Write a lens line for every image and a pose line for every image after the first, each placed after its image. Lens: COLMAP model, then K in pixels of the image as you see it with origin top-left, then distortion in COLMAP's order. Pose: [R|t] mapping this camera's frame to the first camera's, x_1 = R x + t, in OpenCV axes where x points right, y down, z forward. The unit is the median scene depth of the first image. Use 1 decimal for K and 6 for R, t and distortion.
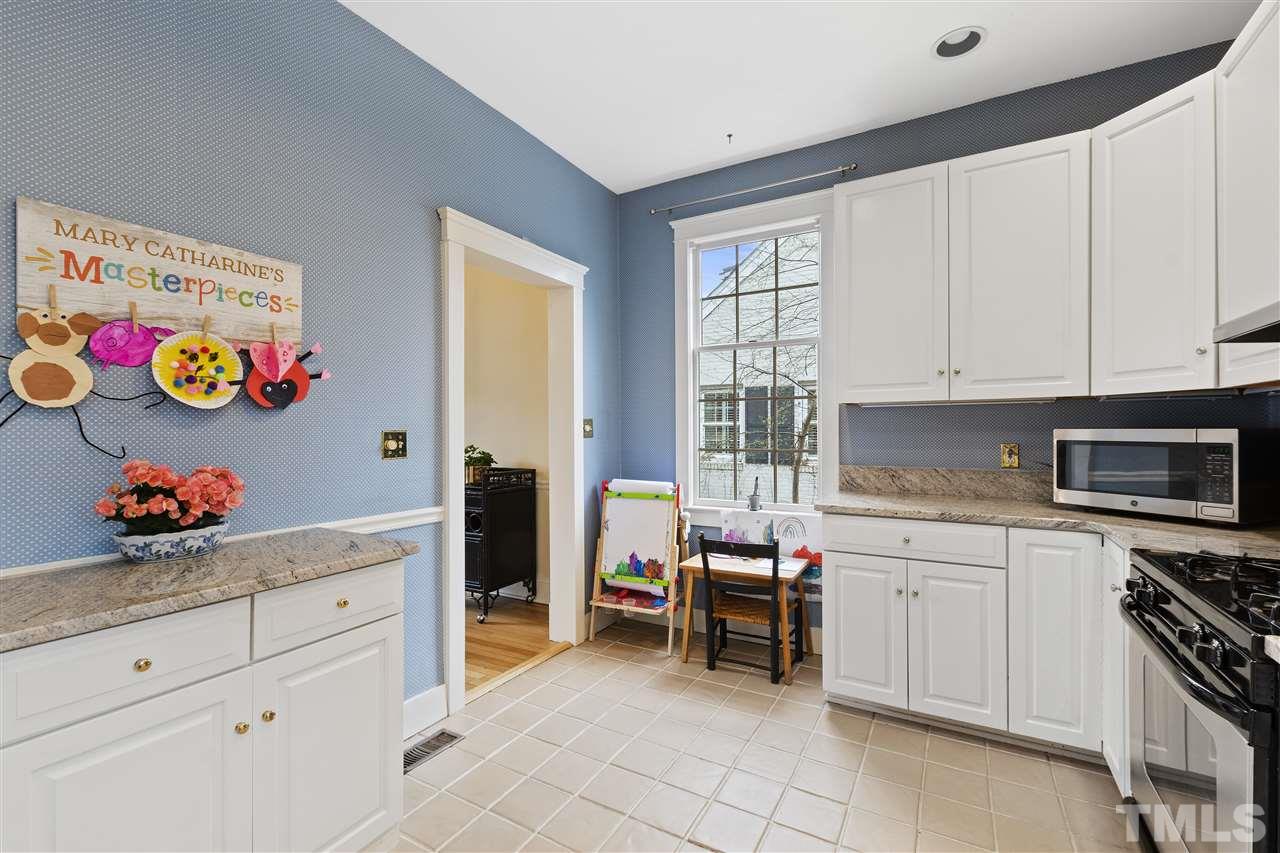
lens RADIAL K [[563.2, 0, 639.0], [0, 563.2, 428.0], [0, 0, 1]] dist [0.006906, -0.000446]
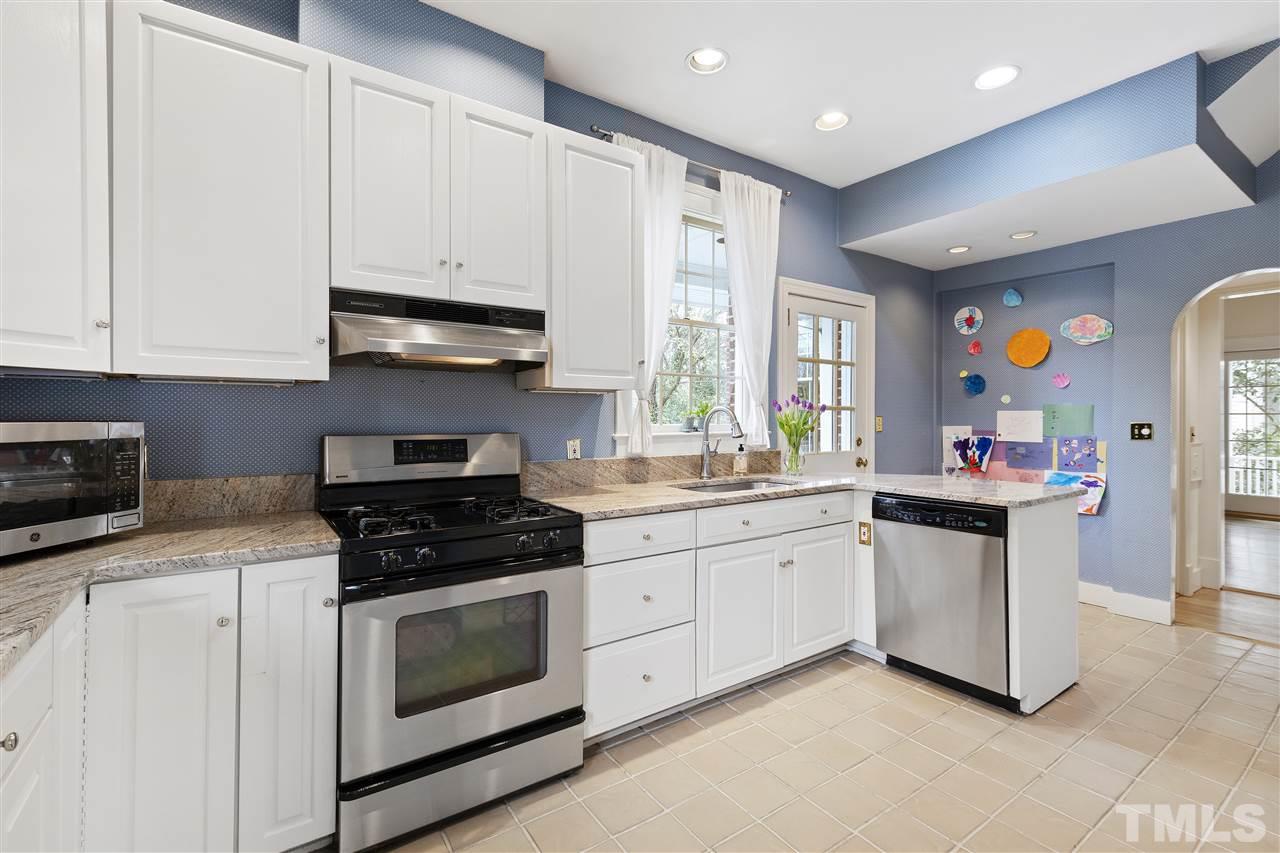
lens RADIAL K [[563.2, 0, 643.7], [0, 563.2, 421.0], [0, 0, 1]] dist [0.006906, -0.000446]
pose [[-0.901547, -0.001078, 0.432681, -0.025526], [-0.000089, 0.999997, 0.002305, -0.001011], [-0.432682, 0.002039, -0.901544, 1.147154]]
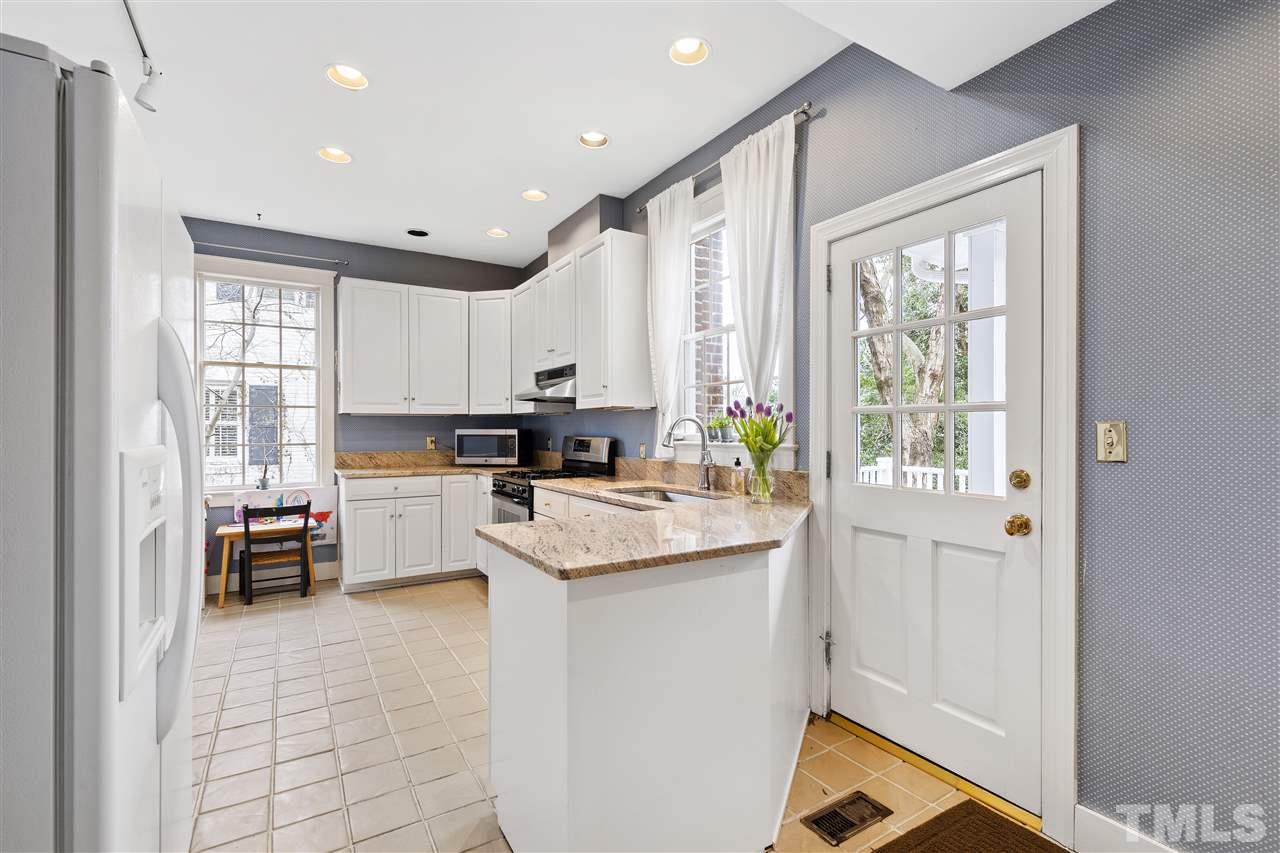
lens RADIAL K [[563.2, 0, 640.6], [0, 563.2, 426.4], [0, 0, 1]] dist [0.006906, -0.000446]
pose [[0.477387, 0.004927, 0.878679, -0.793844], [-0.002535, 0.999988, -0.004230, -0.001452], [-0.878689, -0.000208, 0.477394, -0.619094]]
